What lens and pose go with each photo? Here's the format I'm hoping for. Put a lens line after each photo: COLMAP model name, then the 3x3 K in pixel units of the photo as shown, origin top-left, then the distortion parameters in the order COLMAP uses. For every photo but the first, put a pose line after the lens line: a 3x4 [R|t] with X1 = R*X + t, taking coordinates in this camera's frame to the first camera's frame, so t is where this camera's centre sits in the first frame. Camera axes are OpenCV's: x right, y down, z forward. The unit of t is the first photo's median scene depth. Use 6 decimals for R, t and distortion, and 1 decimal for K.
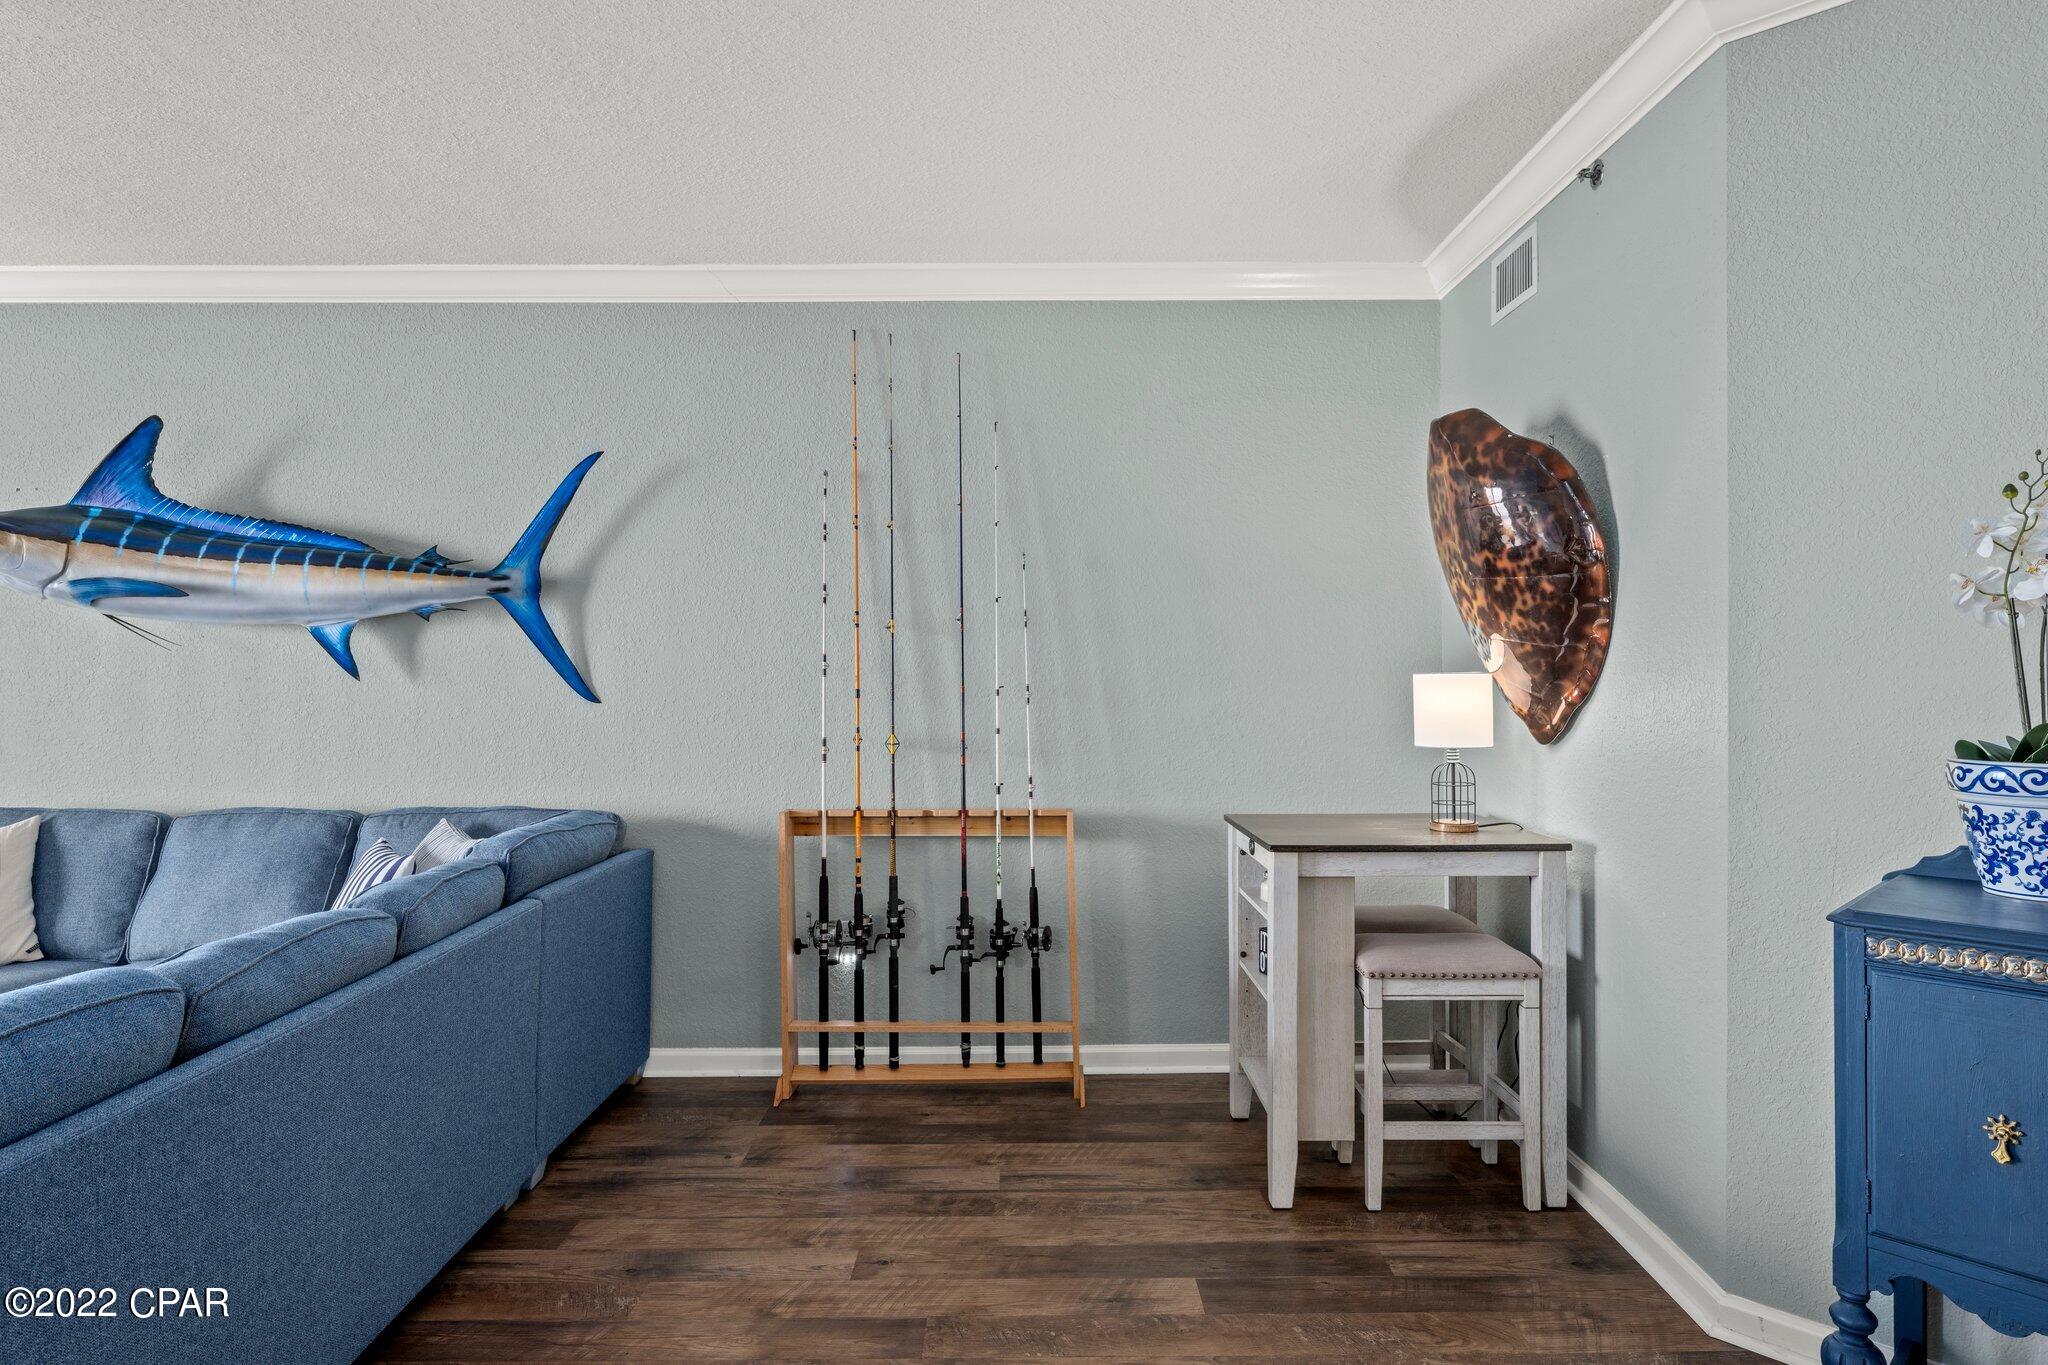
lens RADIAL K [[1144.2, 0, 1031.2], [0, 1144.2, 672.9], [0, 0, 1]] dist [-0.000589, -0.000613]
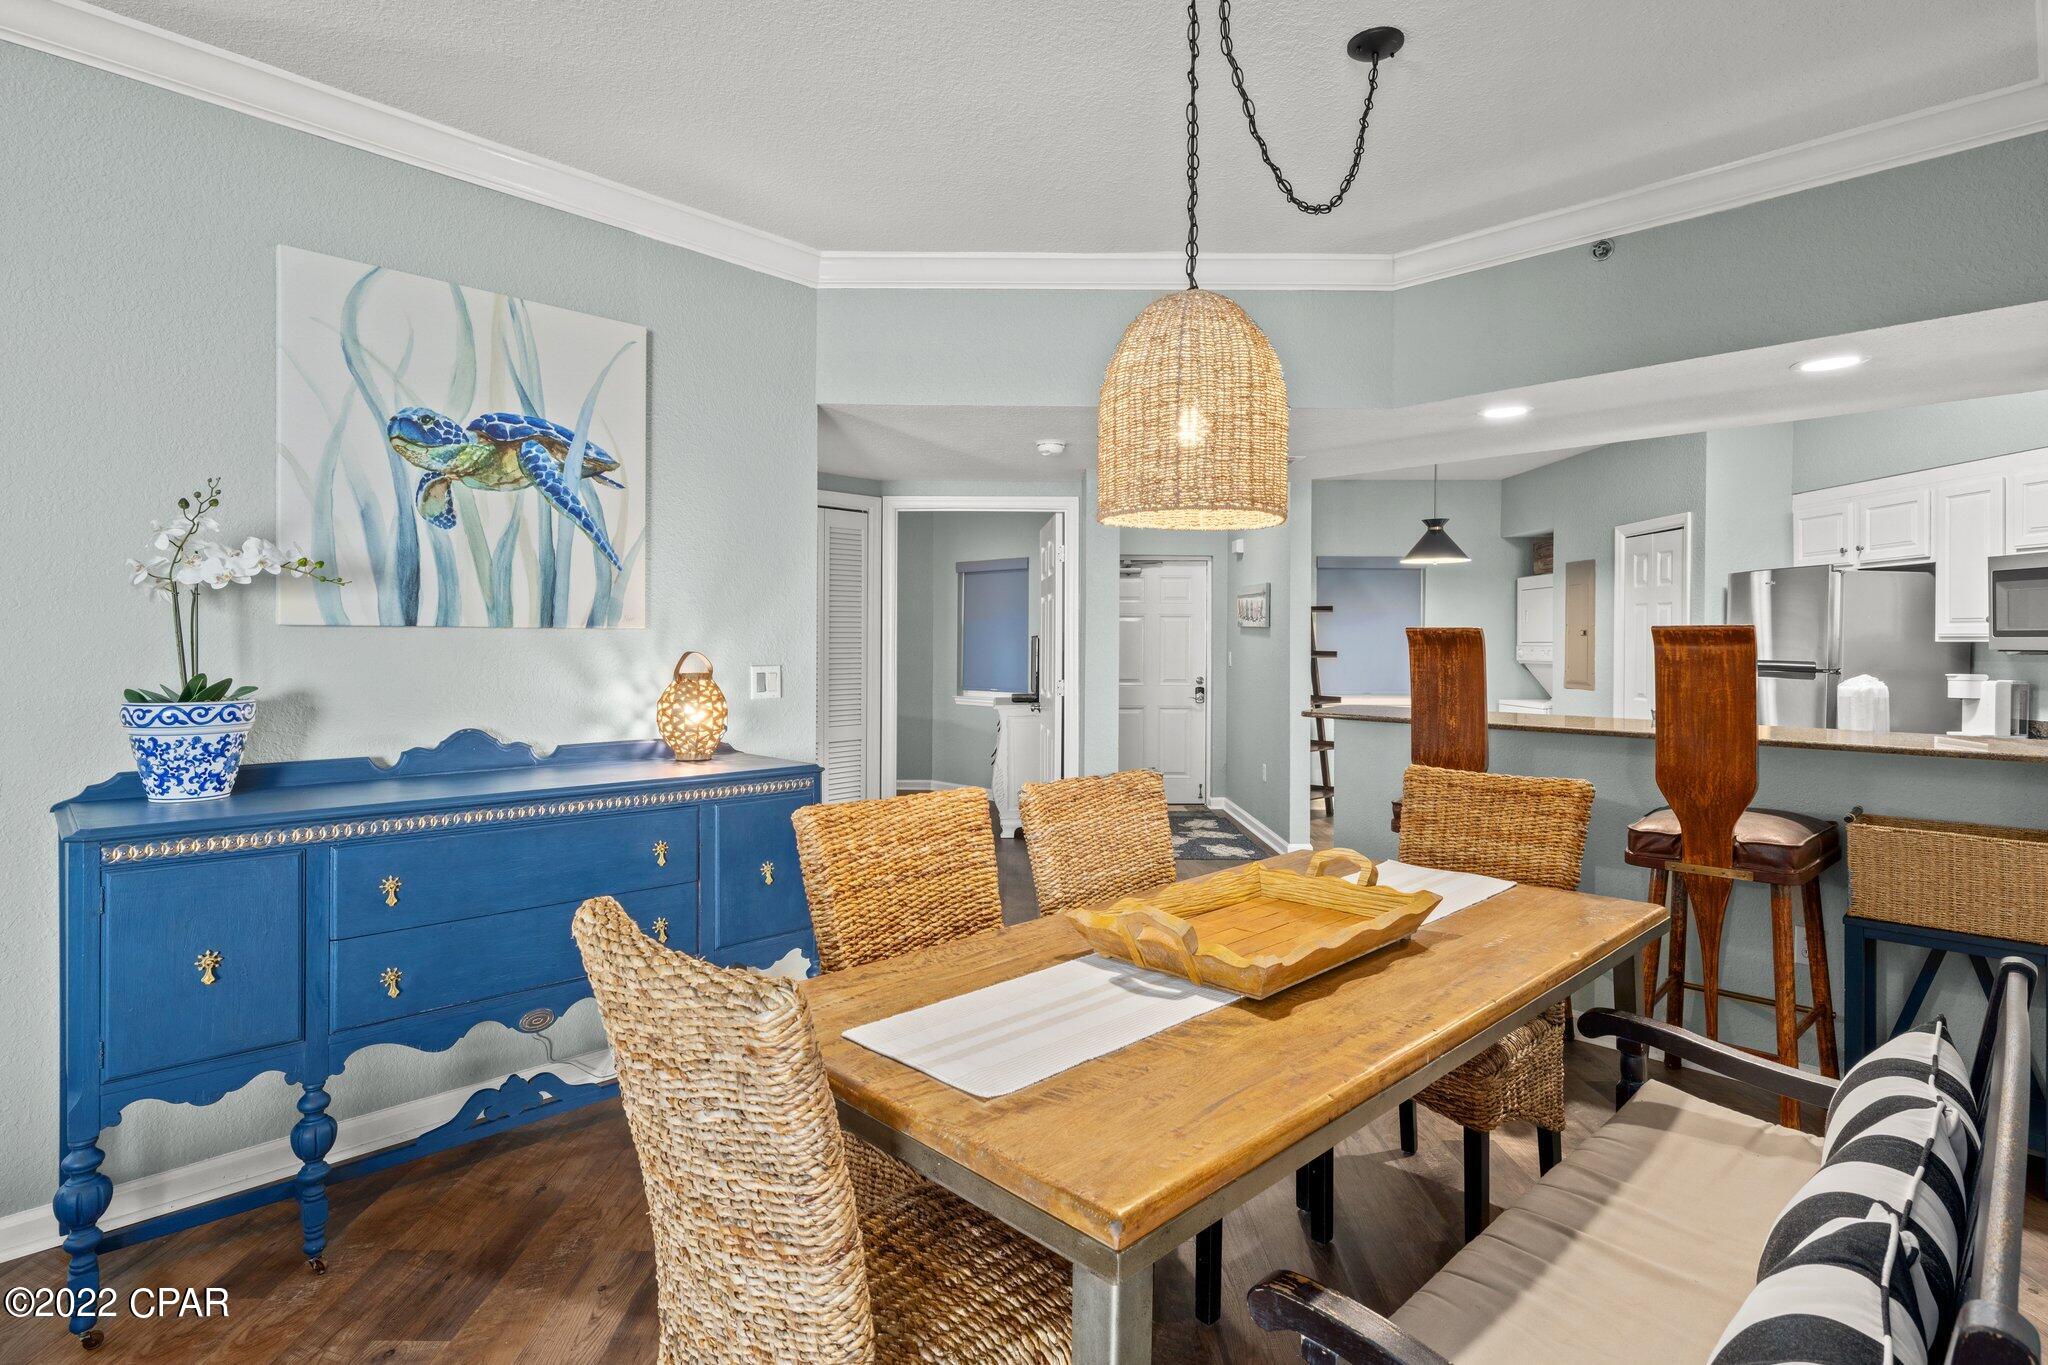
lens RADIAL K [[1021.1, 0, 1024.0], [0, 1021.1, 682.5], [0, 0, 1]] dist [-0.002447, -0.000942]
pose [[-0.000677, -0.035766, 0.999360, -0.346557], [-0.010809, 0.999302, 0.035757, -0.000079], [-0.999941, -0.010778, -0.001063, -0.003107]]
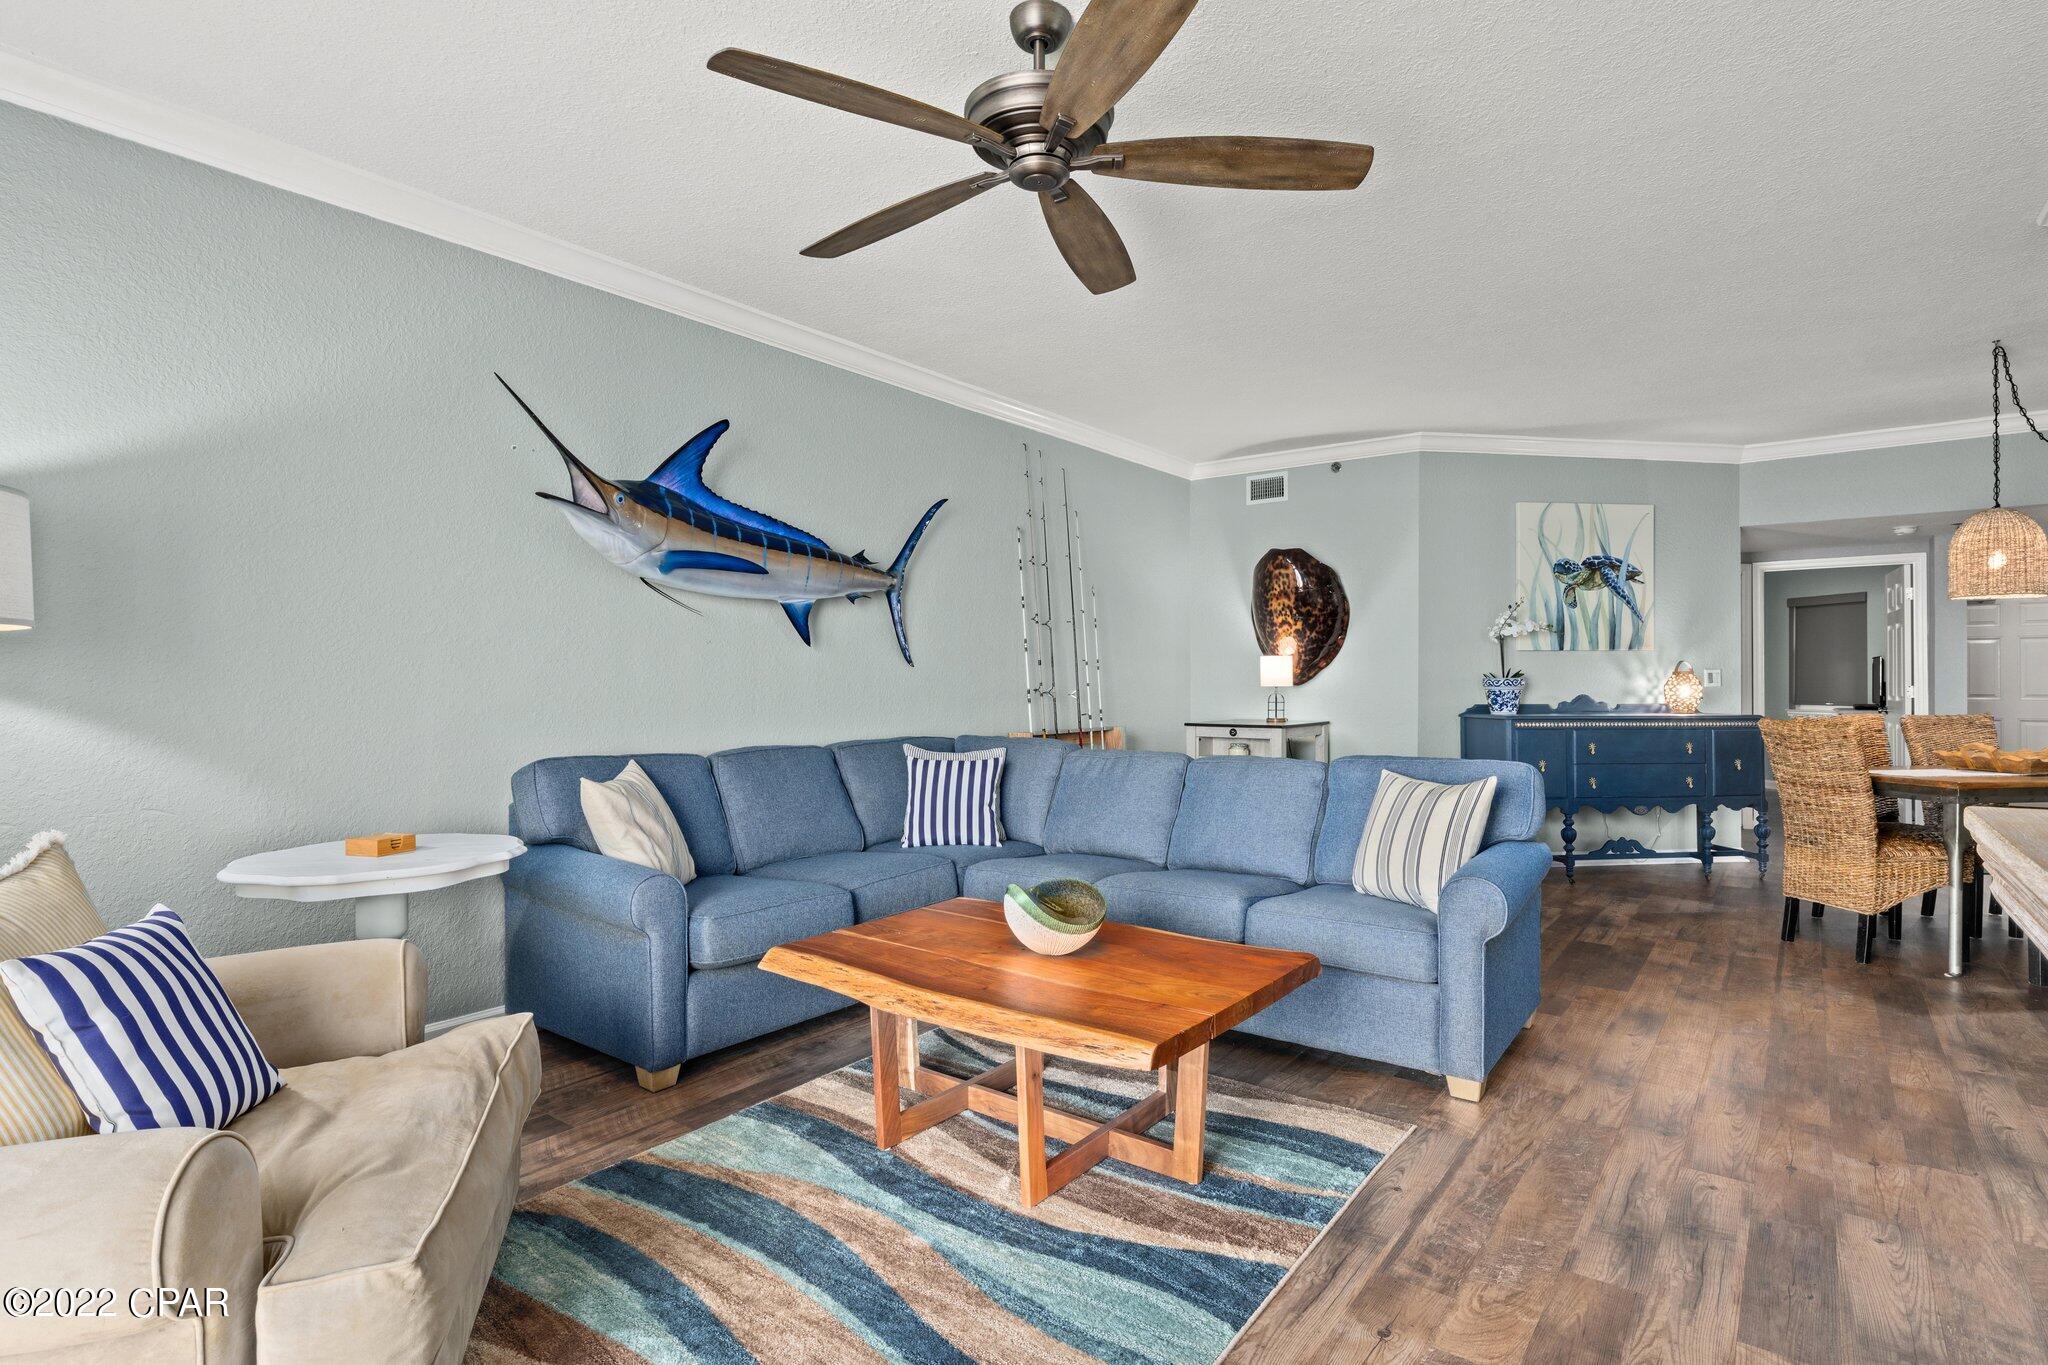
lens RADIAL K [[1021.1, 0, 1024.0], [0, 1021.1, 682.5], [0, 0, 1]] dist [-0.002447, -0.000942]
pose [[0.613502, 0.001279, 0.789692, -2.746727], [-0.003488, 0.999993, 0.001090, 0.092462], [-0.789685, -0.003423, 0.613503, 0.186270]]
